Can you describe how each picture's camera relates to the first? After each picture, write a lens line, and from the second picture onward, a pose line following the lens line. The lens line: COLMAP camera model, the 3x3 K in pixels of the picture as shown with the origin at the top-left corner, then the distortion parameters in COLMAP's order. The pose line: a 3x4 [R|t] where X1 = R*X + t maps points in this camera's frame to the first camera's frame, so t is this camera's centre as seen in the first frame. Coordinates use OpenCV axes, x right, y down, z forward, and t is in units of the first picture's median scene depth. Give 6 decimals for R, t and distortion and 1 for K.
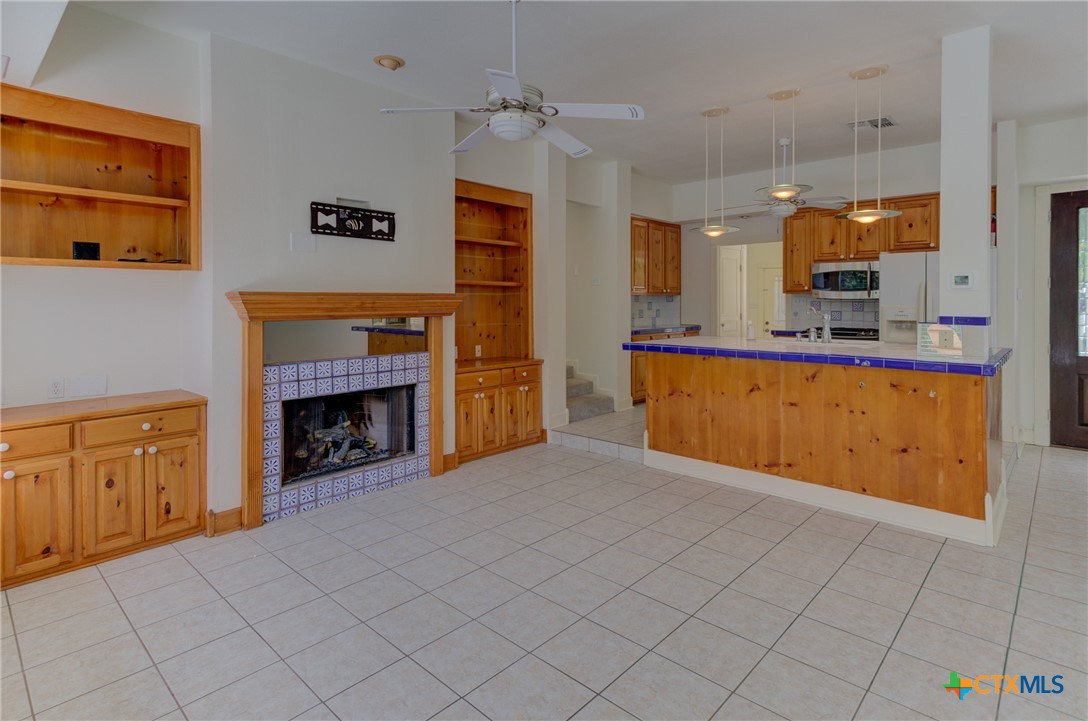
lens RADIAL K [[572.1, 0, 516.9], [0, 572.1, 304.8], [0, 0, 1]] dist [0.018775, 0.001560]
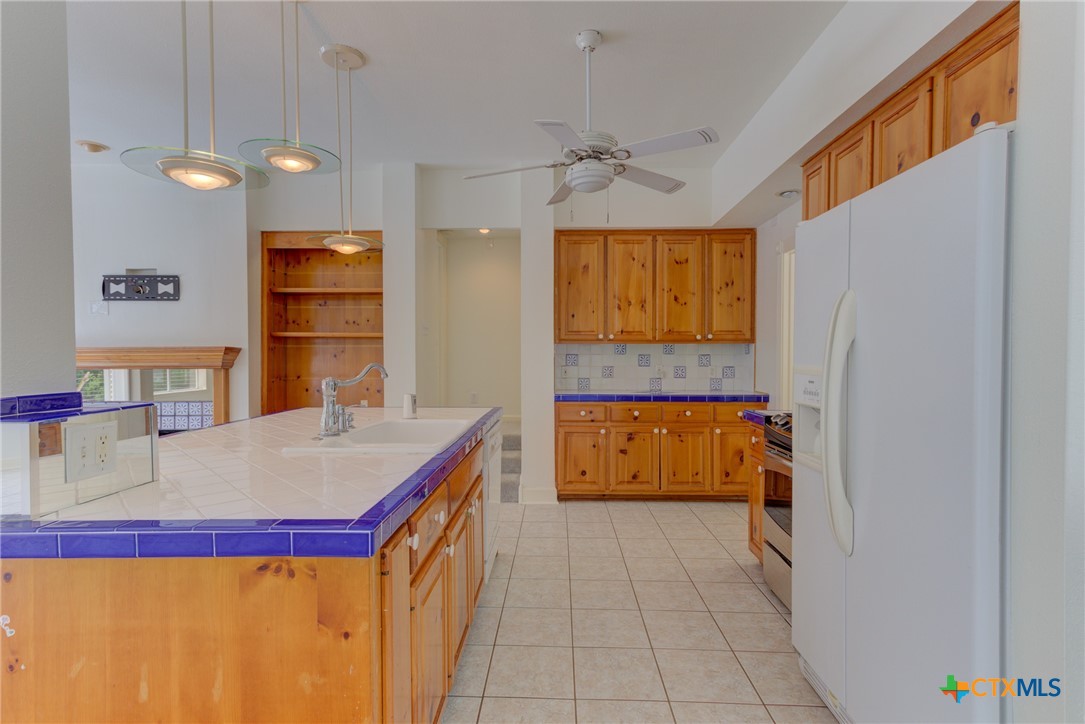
lens RADIAL K [[519.3, 0, 529.2], [0, 519.3, 359.7], [0, 0, 1]] dist [0.015814, 0.001592]
pose [[0.662146, 0.007573, -0.749337, 1.026231], [-0.001733, 0.999962, 0.008575, -0.005416], [0.749373, -0.004379, 0.662133, 0.850849]]
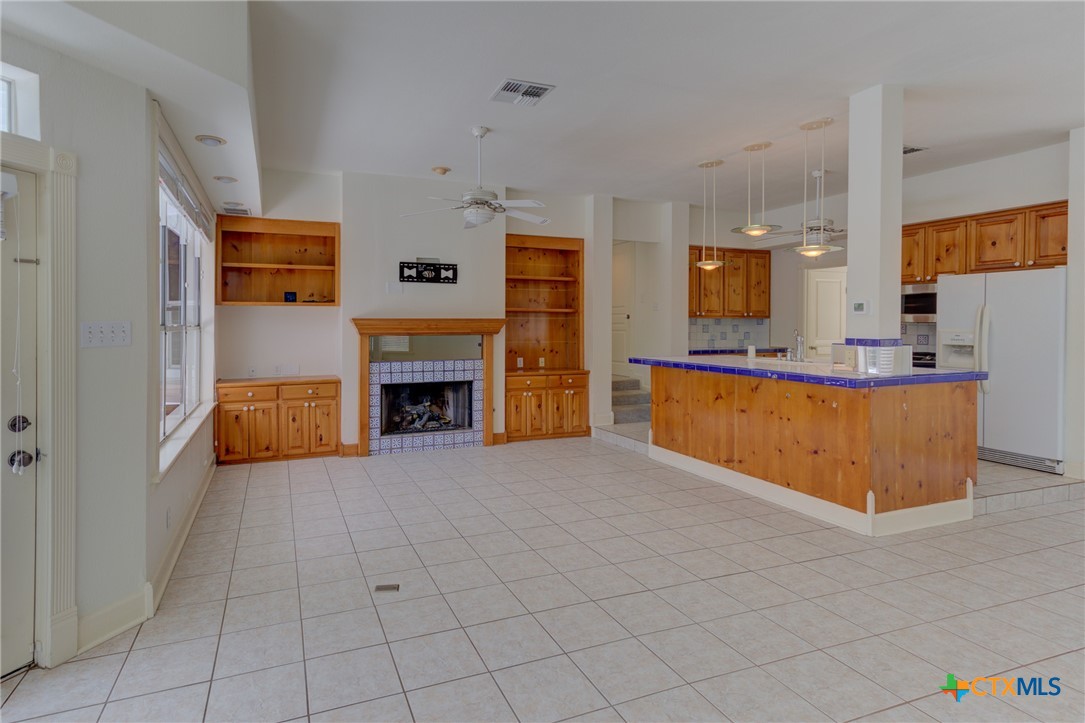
lens RADIAL K [[550.0, 0, 452.4], [0, 550.0, 327.5], [0, 0, 1]] dist [0.010650, 0.000468]
pose [[0.889803, 0.005273, -0.456315, 0.434182], [-0.004478, 0.999986, 0.002823, -0.000893], [0.456323, -0.000468, 0.889814, -0.277273]]
